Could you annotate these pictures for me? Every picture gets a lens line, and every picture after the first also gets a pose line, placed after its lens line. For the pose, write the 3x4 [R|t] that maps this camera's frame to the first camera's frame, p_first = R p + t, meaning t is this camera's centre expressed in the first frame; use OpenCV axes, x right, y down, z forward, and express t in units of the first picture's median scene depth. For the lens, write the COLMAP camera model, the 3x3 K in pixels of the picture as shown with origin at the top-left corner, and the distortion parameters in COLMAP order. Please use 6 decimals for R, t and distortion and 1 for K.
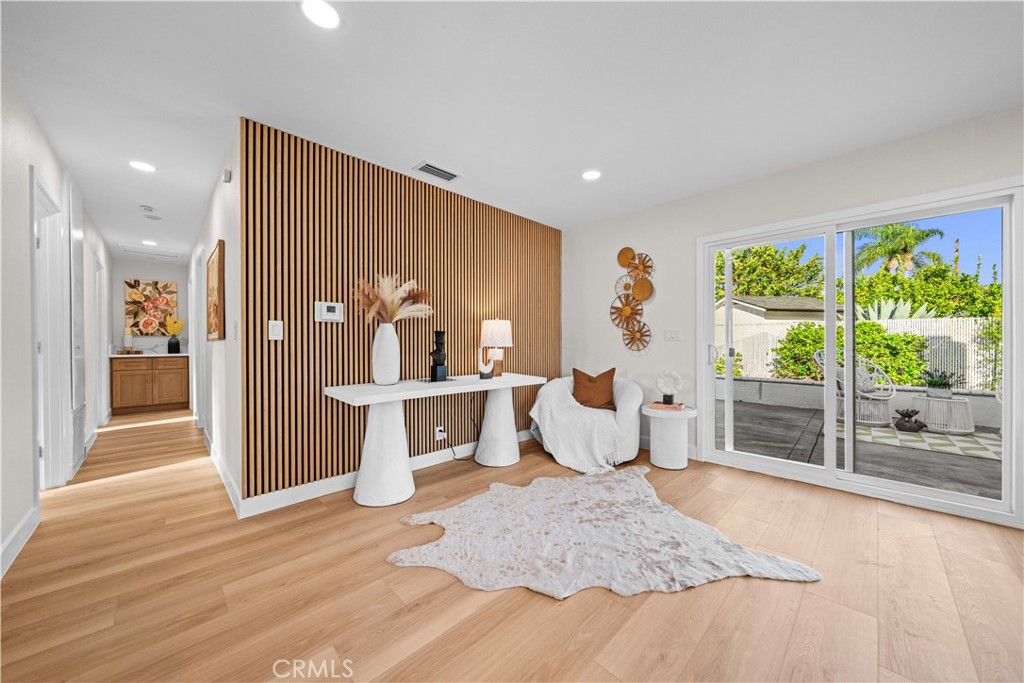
lens RADIAL K [[358.9, 0, 512.0], [0, 358.9, 341.5], [0, 0, 1]] dist [-0.002315, -0.000044]
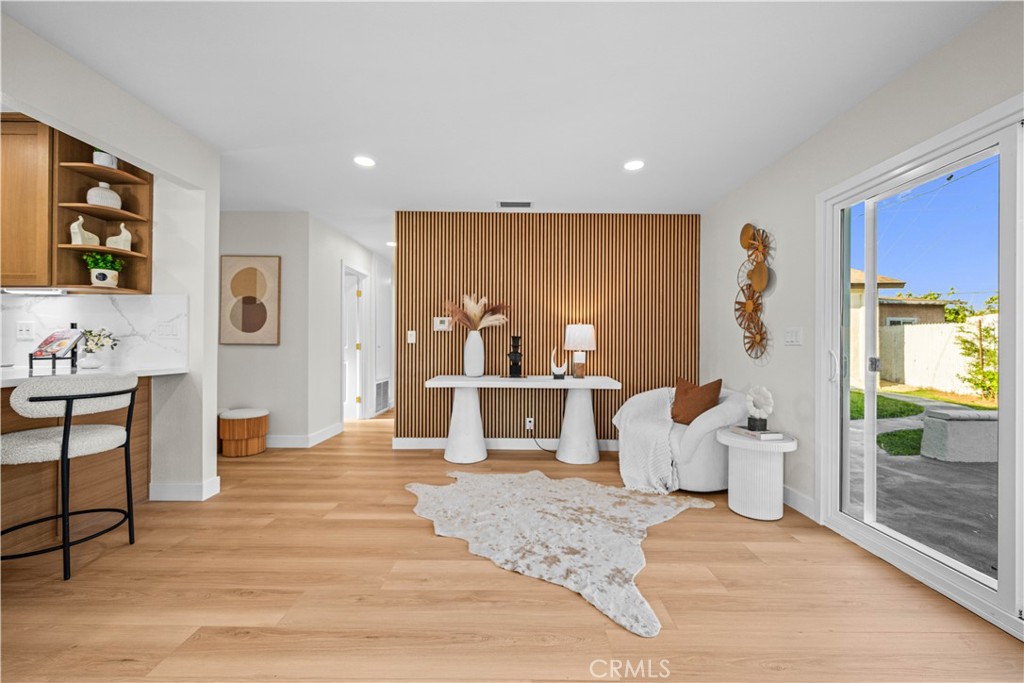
lens RADIAL K [[381.4, 0, 512.0], [0, 381.4, 341.5], [0, 0, 1]] dist [0.001210, 0.000084]
pose [[0.710716, -0.000189, -0.703479, 0.706293], [-0.005024, 0.999973, -0.005344, -0.004007], [0.703461, 0.007332, 0.710696, 0.087418]]
